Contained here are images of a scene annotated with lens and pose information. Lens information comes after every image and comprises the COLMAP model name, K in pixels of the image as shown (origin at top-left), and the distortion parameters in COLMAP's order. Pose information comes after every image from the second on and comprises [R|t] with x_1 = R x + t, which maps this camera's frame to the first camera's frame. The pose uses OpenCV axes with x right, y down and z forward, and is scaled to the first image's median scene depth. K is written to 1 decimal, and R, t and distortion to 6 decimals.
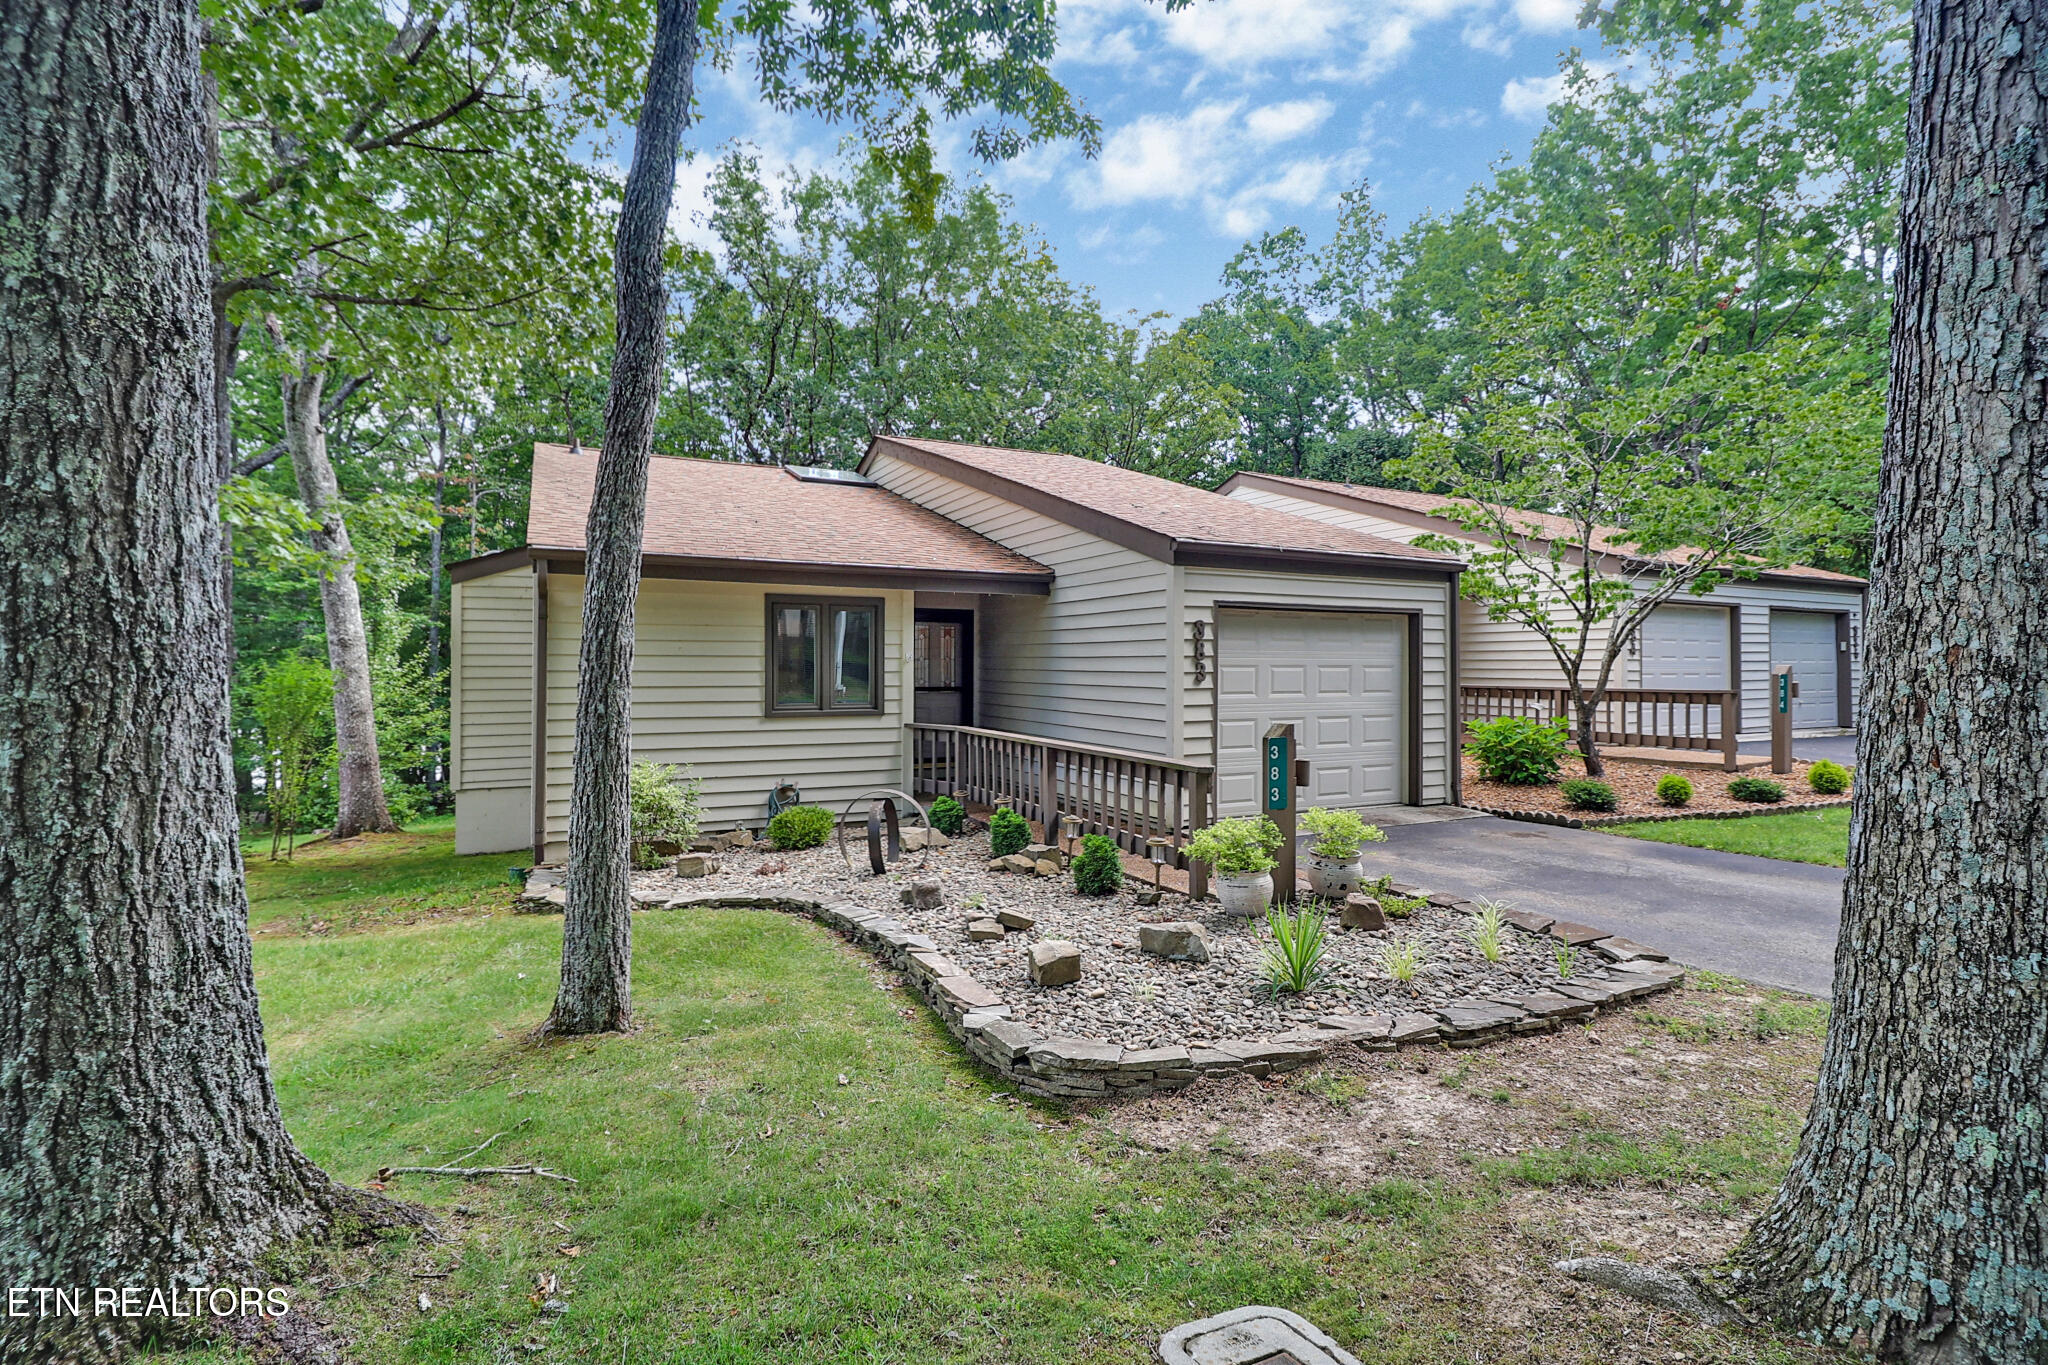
lens RADIAL K [[937.7, 0, 1006.4], [0, 937.7, 679.5], [0, 0, 1]] dist [-0.013663, -0.004113]
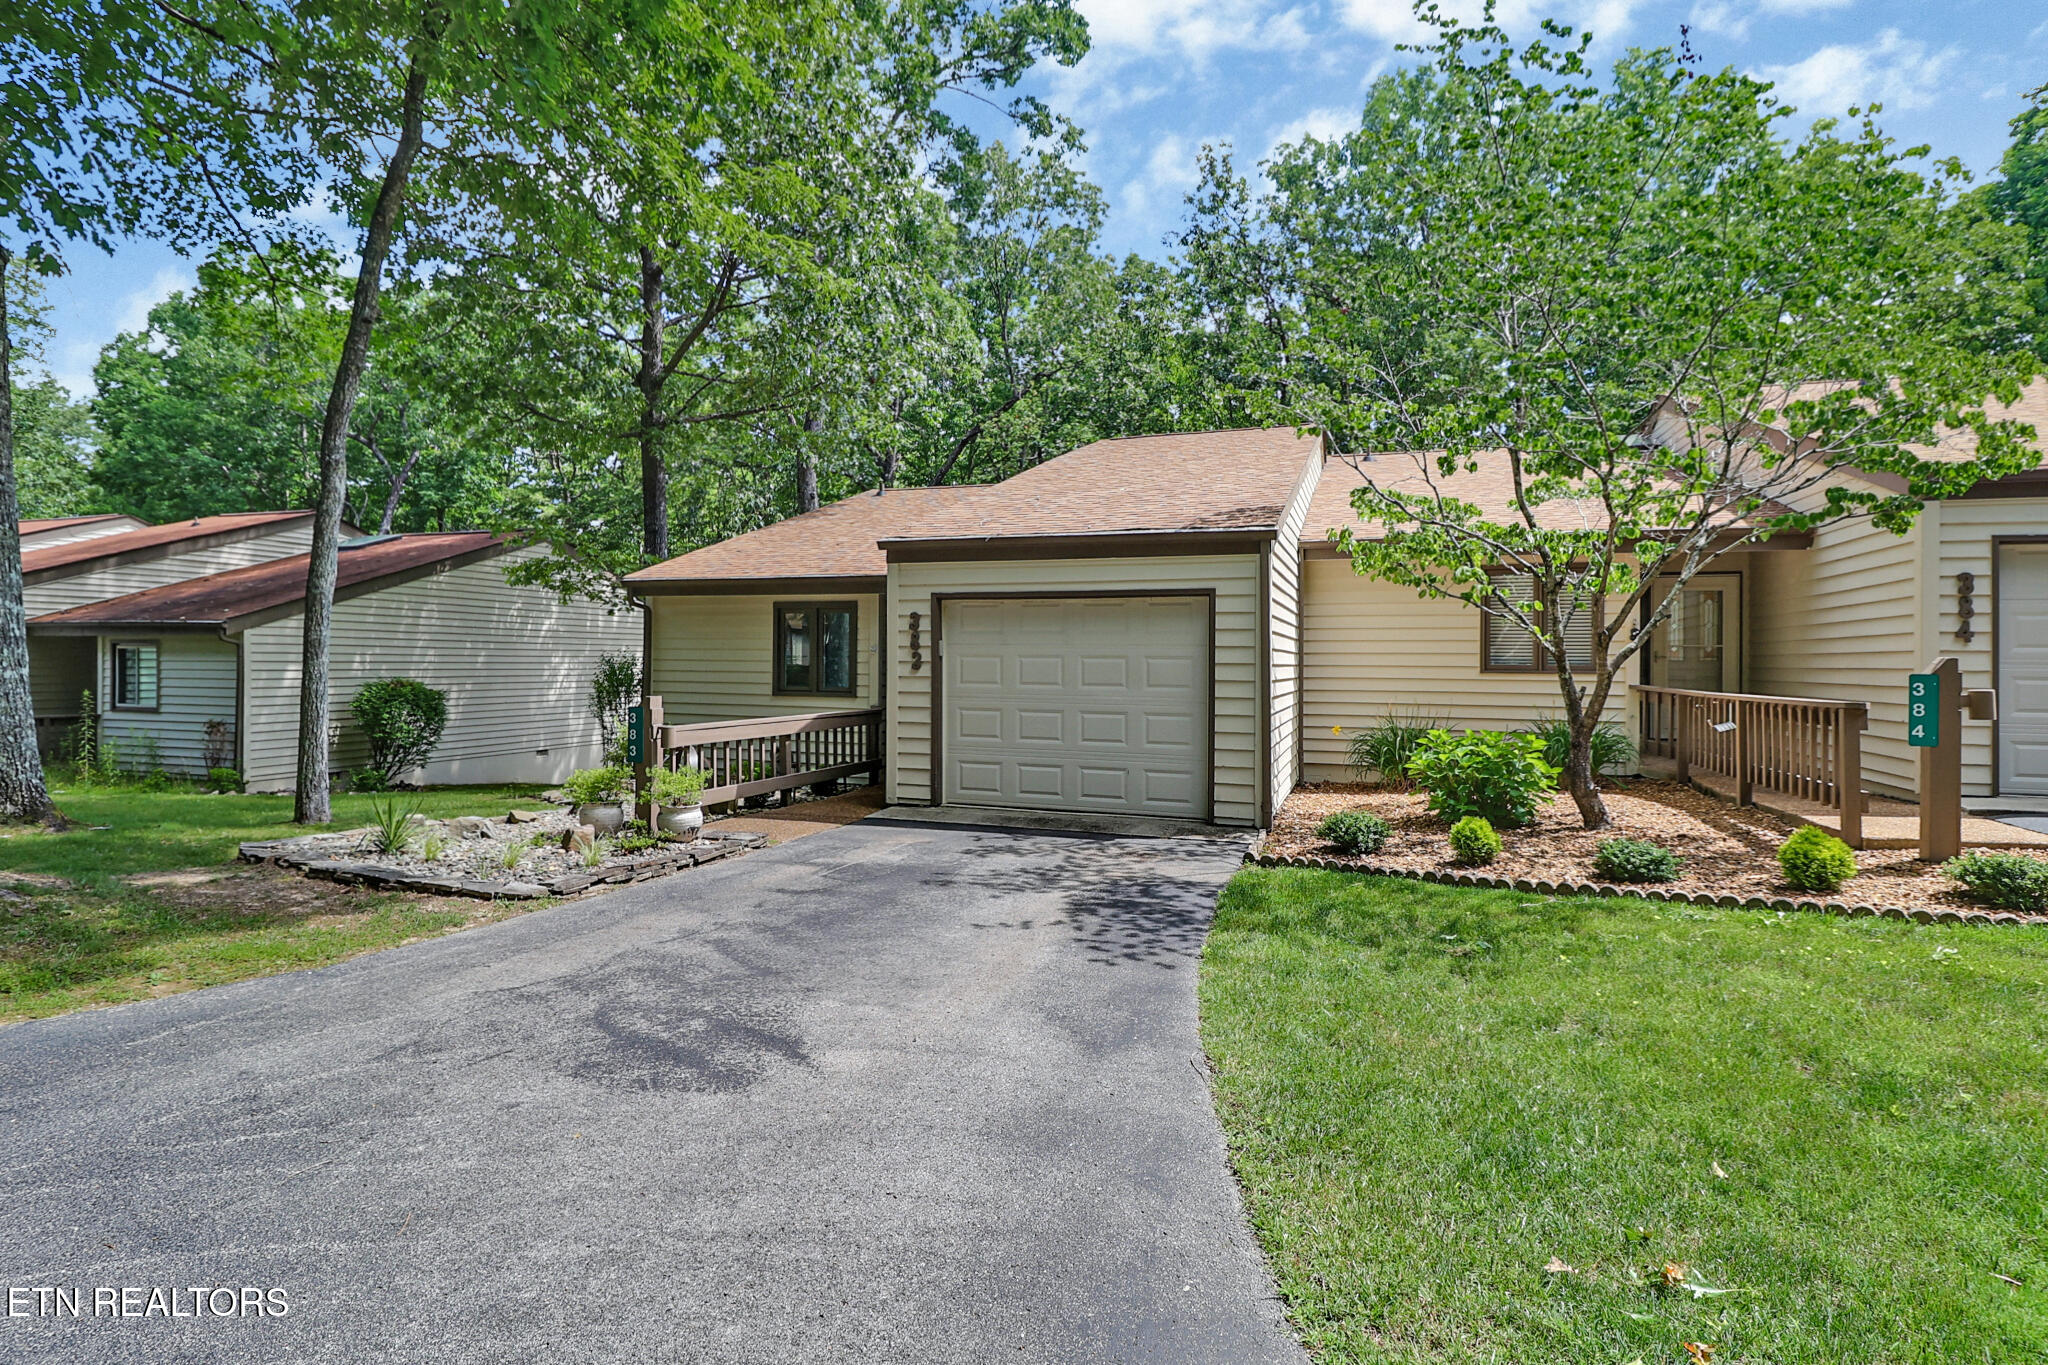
lens RADIAL K [[999.0, 0, 1025.3], [0, 999.0, 692.4], [0, 0, 1]] dist [-0.014038, -0.000977]
pose [[0.696724, 0.024855, -0.716909, 1.008222], [-0.018100, 0.999690, 0.017068, 0.005854], [0.717111, 0.001084, 0.696958, 0.270498]]
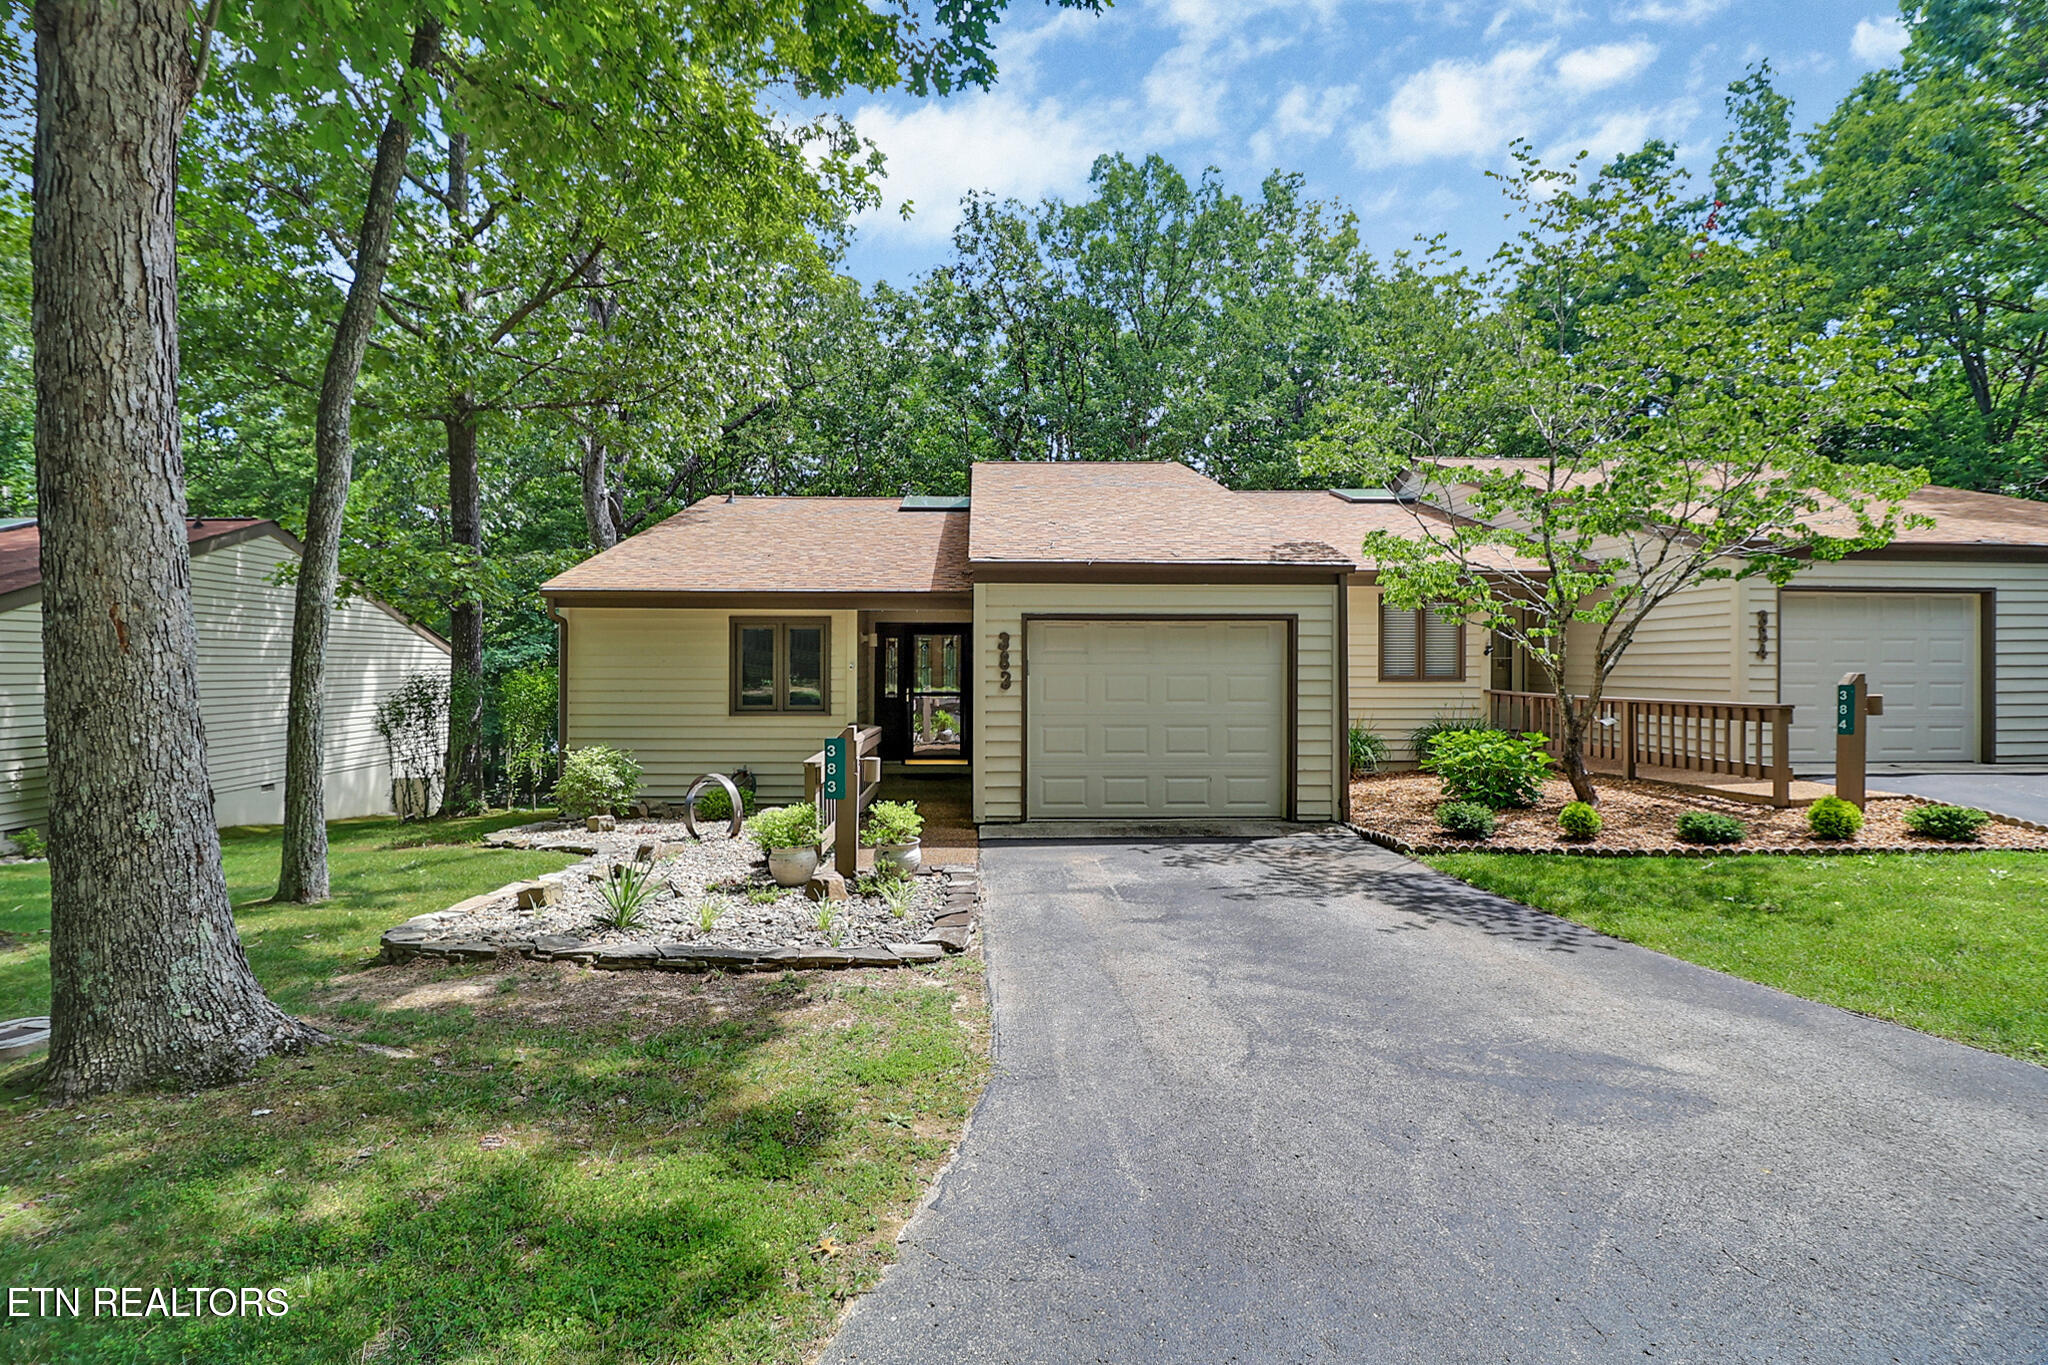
lens RADIAL K [[937.7, 0, 1009.1], [0, 937.7, 701.6], [0, 0, 1]] dist [-0.013663, -0.004113]
pose [[0.911184, 0.012477, -0.411810, 0.594439], [-0.003815, 0.999754, 0.021849, -0.006133], [0.411982, -0.018338, 0.911008, 0.018110]]
